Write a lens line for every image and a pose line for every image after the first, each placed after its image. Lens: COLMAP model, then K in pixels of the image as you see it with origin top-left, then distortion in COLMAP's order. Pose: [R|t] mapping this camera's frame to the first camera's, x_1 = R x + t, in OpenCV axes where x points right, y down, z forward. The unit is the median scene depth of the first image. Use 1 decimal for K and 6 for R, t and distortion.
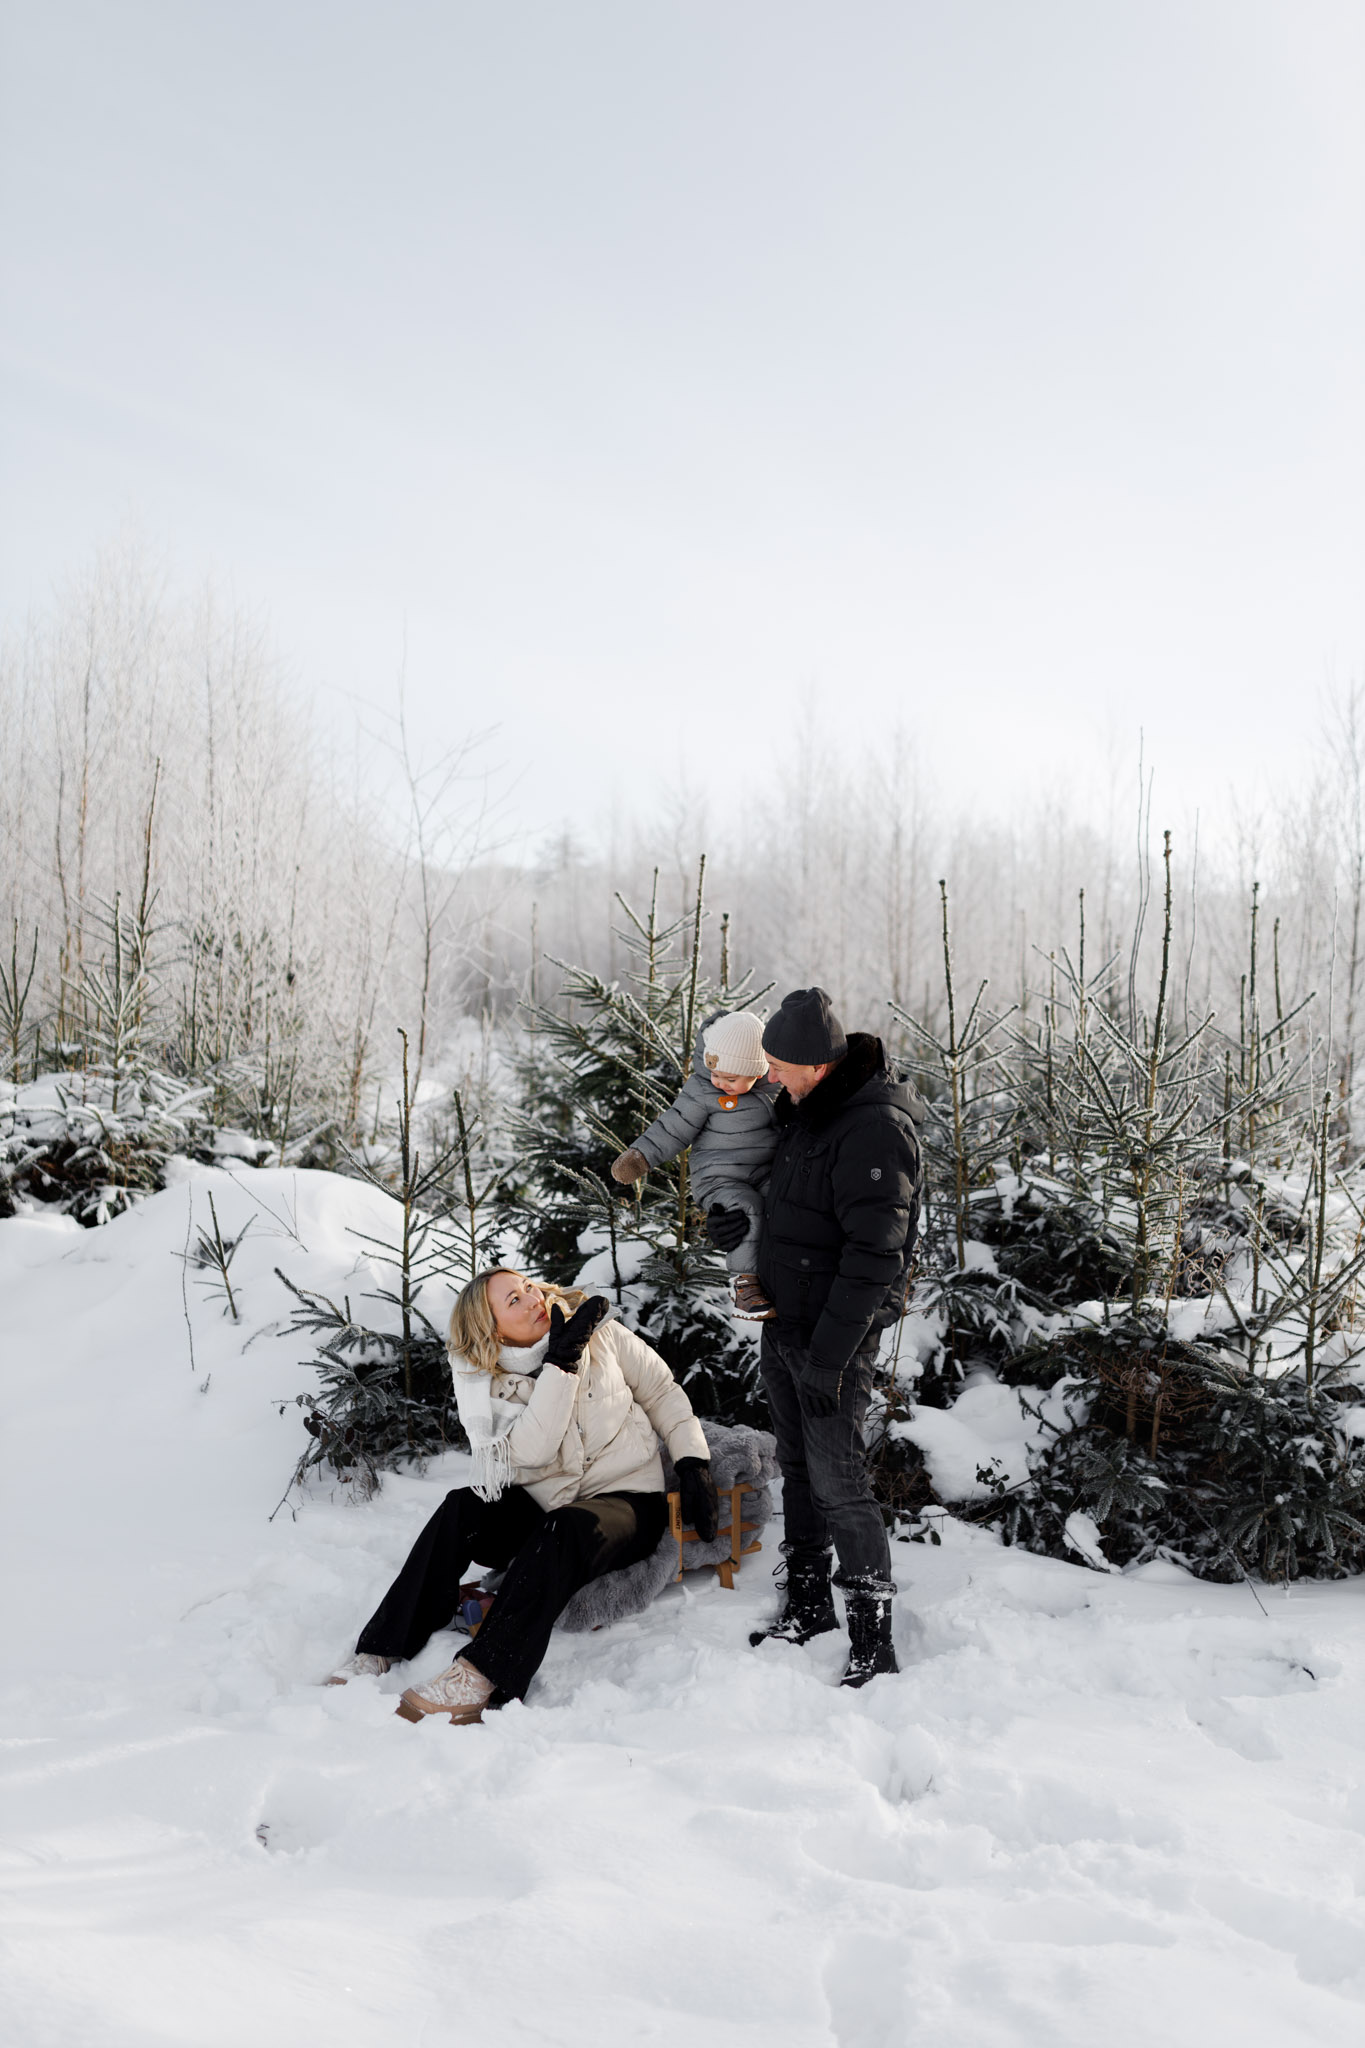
lens RADIAL K [[1933.4, 0, 678.2], [0, 1933.4, 1030.6], [0, 0, 1]] dist [-0.015388, 0.164592]
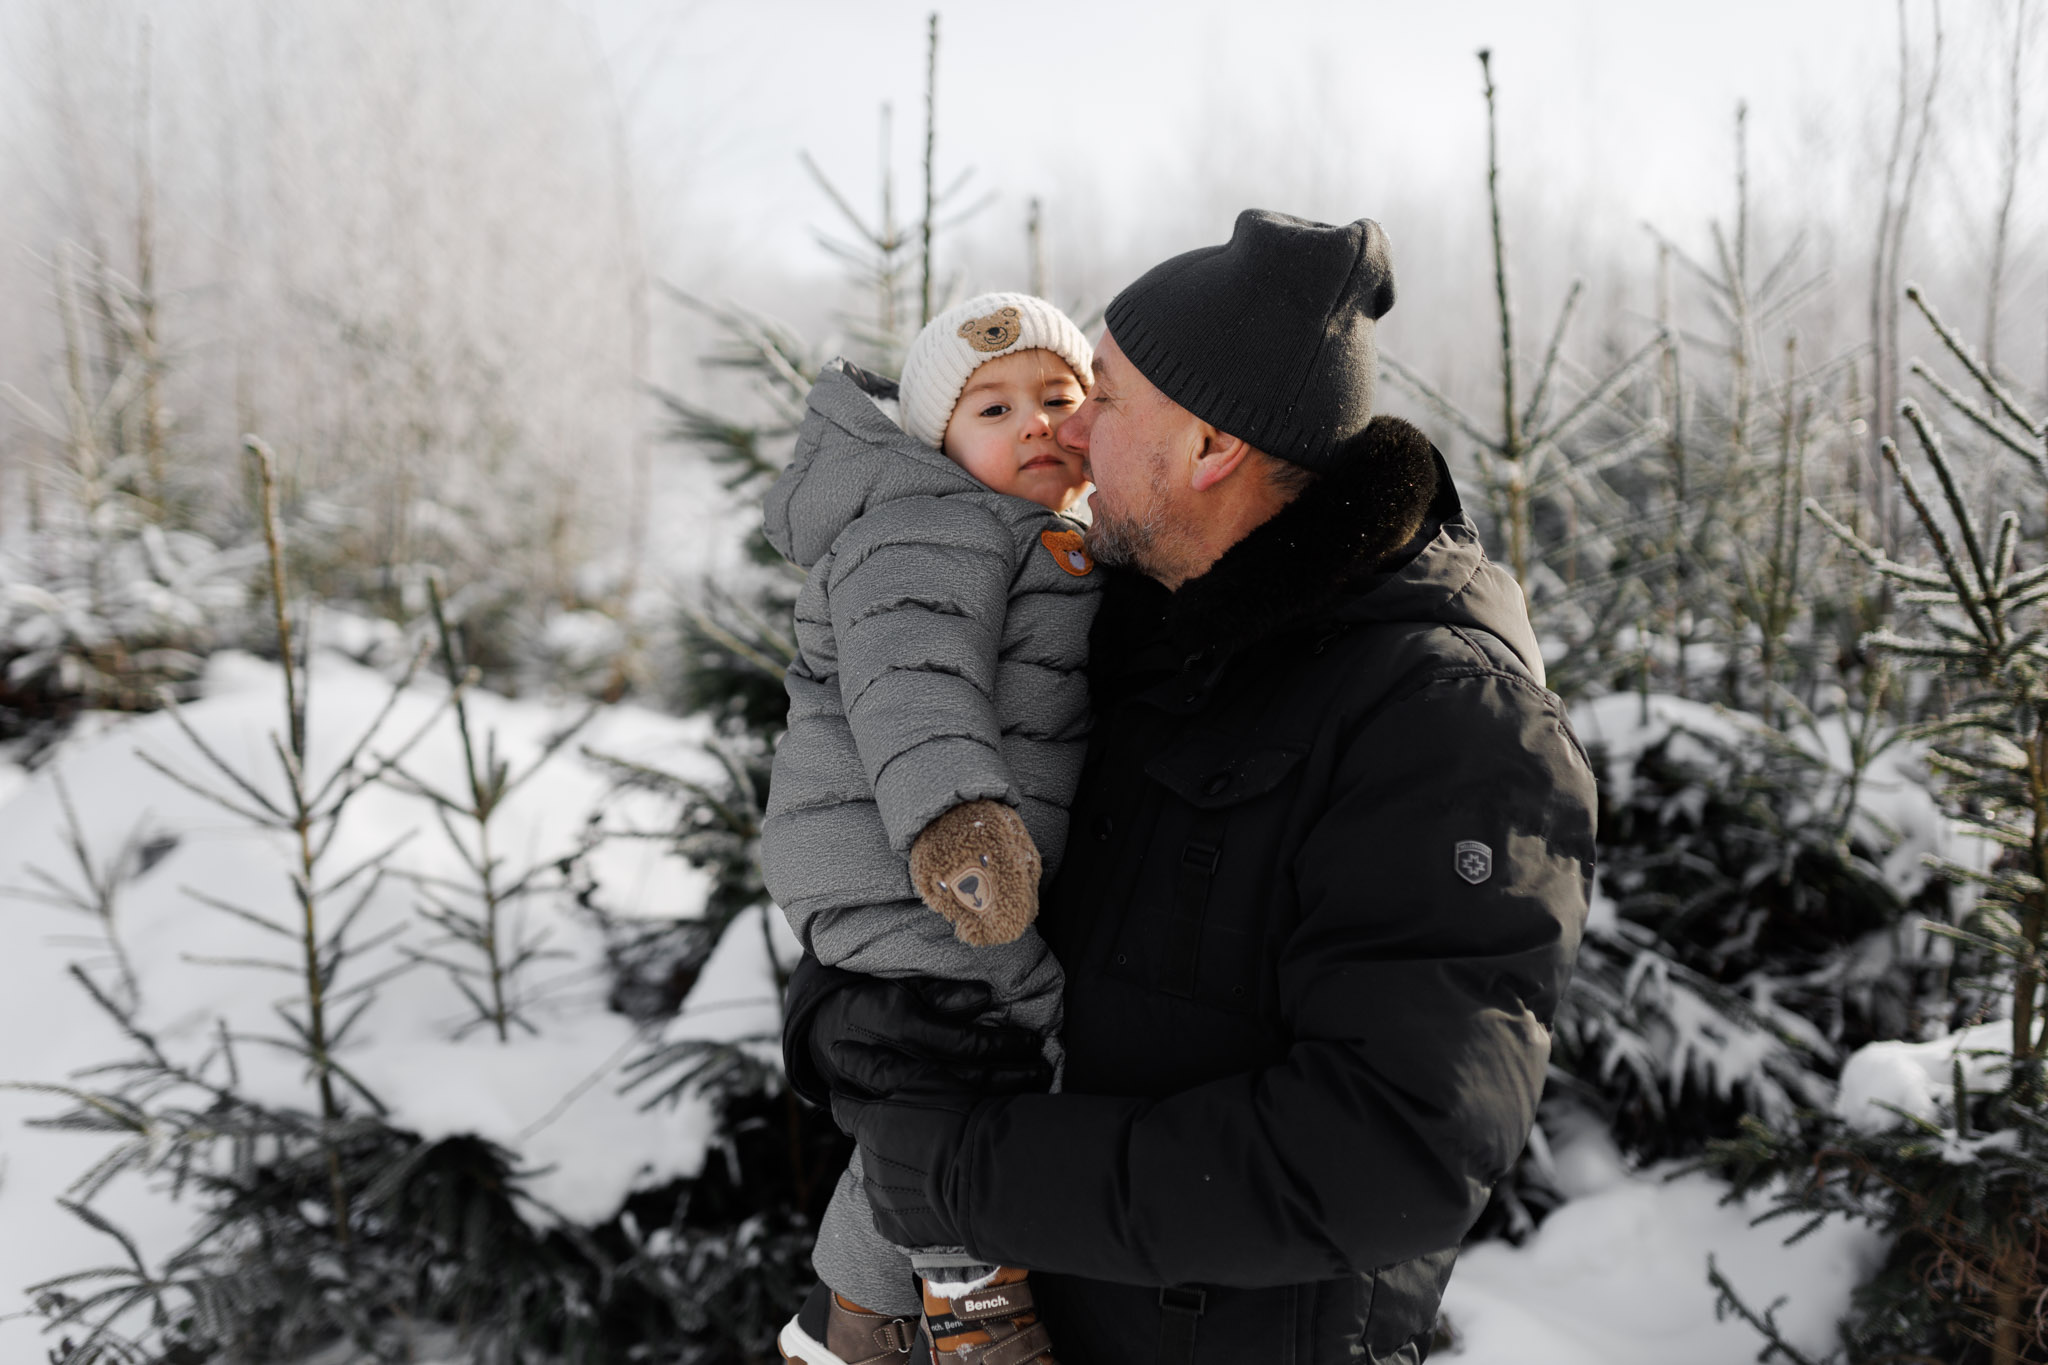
lens RADIAL K [[1933.4, 0, 1026.7], [0, 1933.4, 713.7], [0, 0, 1]] dist [-0.015388, 0.164592]
pose [[0.998568, -0.036154, -0.039431, 0.045793], [0.041402, 0.989056, 0.141610, 0.004304], [0.033880, -0.143040, 0.989137, 0.548762]]
